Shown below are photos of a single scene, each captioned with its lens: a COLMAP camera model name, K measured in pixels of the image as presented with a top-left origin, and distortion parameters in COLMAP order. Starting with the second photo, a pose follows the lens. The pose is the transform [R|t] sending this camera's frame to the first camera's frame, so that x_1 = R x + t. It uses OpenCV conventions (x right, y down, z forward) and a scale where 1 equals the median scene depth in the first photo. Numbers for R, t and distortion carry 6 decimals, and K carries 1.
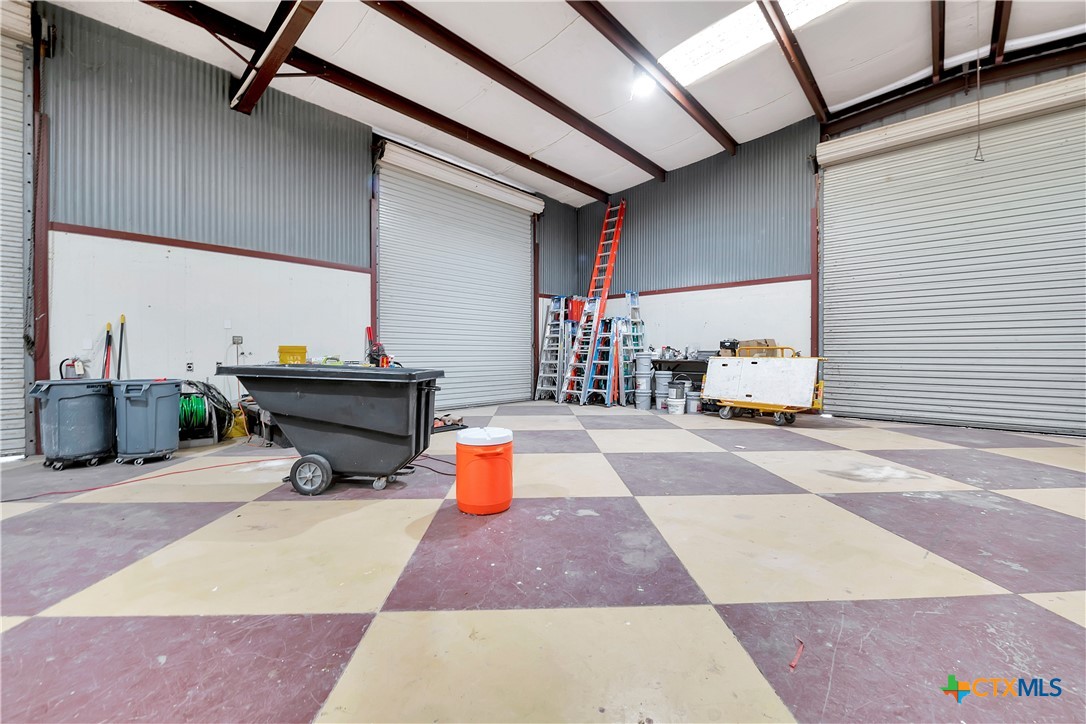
lens RADIAL K [[437.2, 0, 540.8], [0, 437.2, 358.7], [0, 0, 1]] dist [-0.016133, -0.001225]
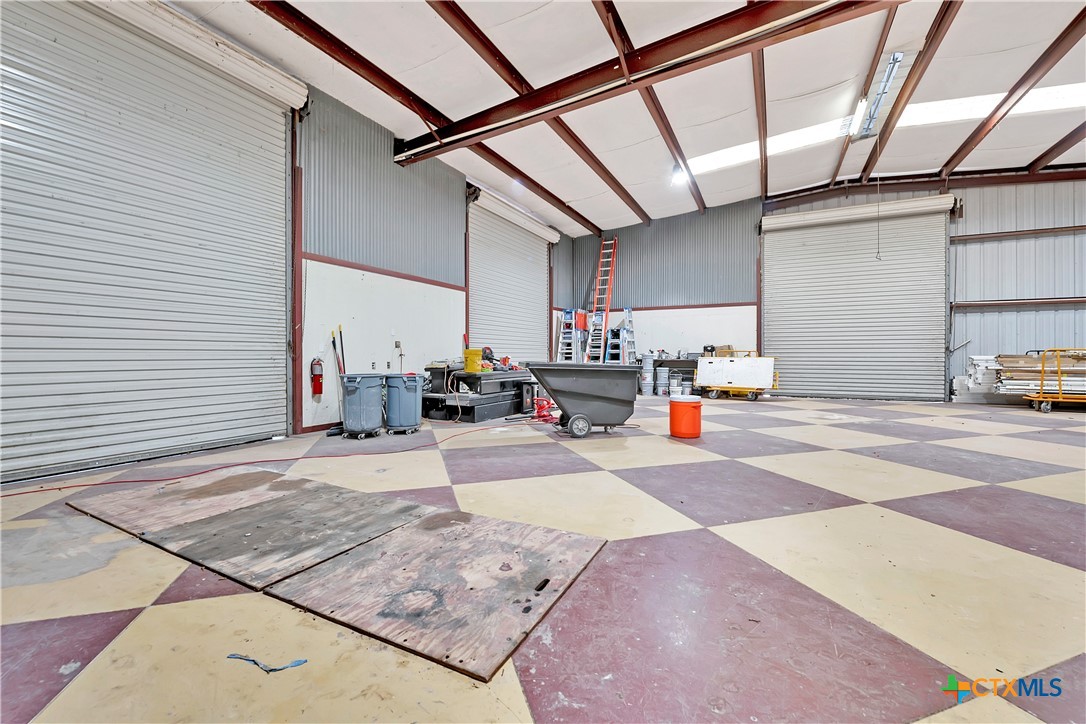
lens RADIAL K [[437.2, 0, 544.4], [0, 437.2, 358.0], [0, 0, 1]] dist [-0.016133, -0.001225]
pose [[0.966659, -0.002698, 0.256054, -0.470994], [0.004163, 0.999978, -0.005182, 0.003609], [-0.256034, 0.006075, 0.966649, -0.265603]]
